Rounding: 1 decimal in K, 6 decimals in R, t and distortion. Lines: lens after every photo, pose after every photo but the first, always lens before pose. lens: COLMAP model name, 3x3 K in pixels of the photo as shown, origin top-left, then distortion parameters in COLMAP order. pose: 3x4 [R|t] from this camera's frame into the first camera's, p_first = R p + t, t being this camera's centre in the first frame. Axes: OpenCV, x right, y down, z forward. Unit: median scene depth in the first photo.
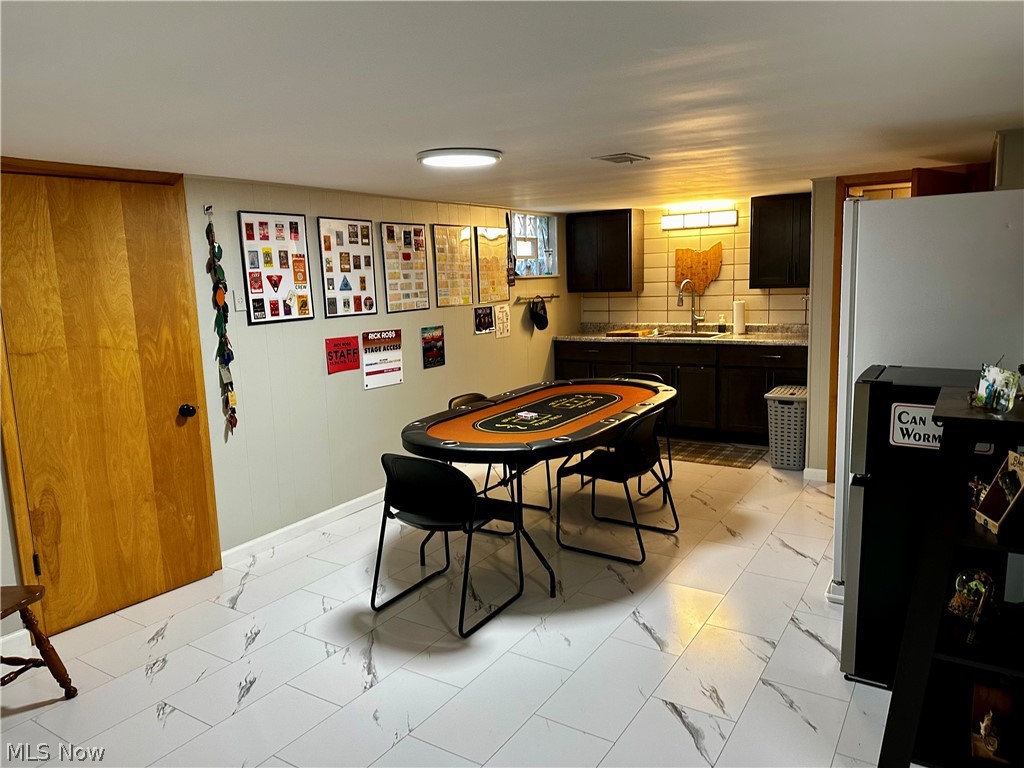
lens RADIAL K [[711.4, 0, 513.1], [0, 711.4, 385.1], [0, 0, 1]] dist [0.070038, -0.086369]
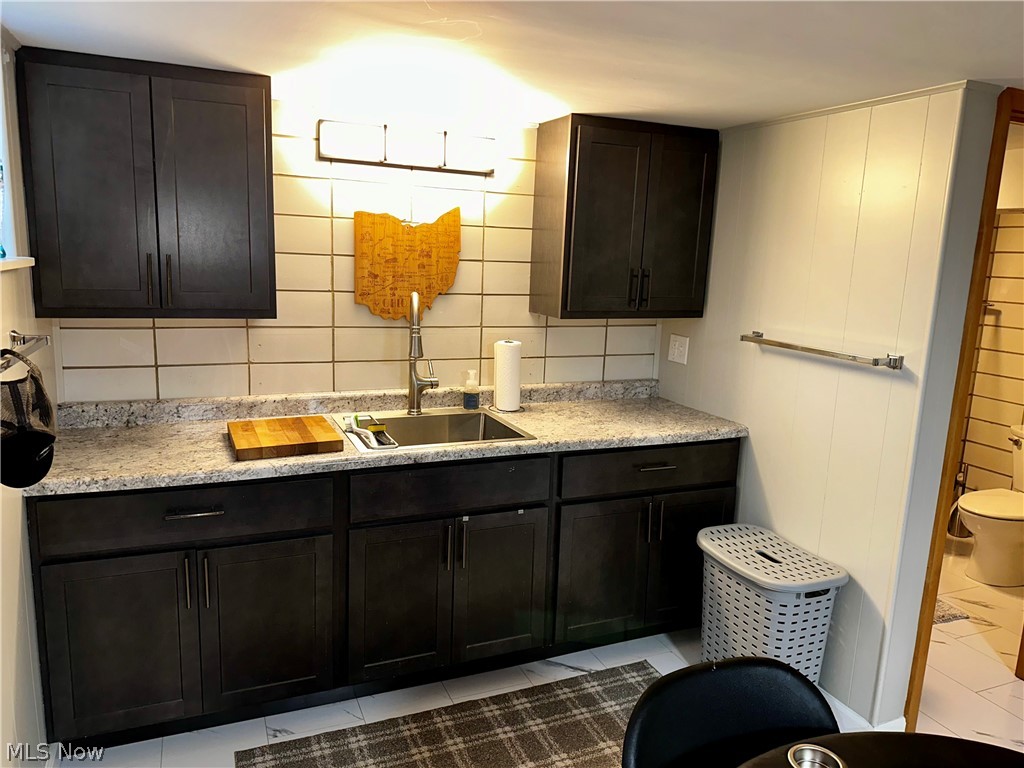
lens RADIAL K [[711.4, 0, 512.8], [0, 711.4, 376.7], [0, 0, 1]] dist [0.070038, -0.086369]
pose [[0.559202, -0.087280, 0.824424, -0.066635], [0.066252, 0.995967, 0.060502, -0.117994], [-0.826380, 0.020787, 0.562729, 0.712342]]
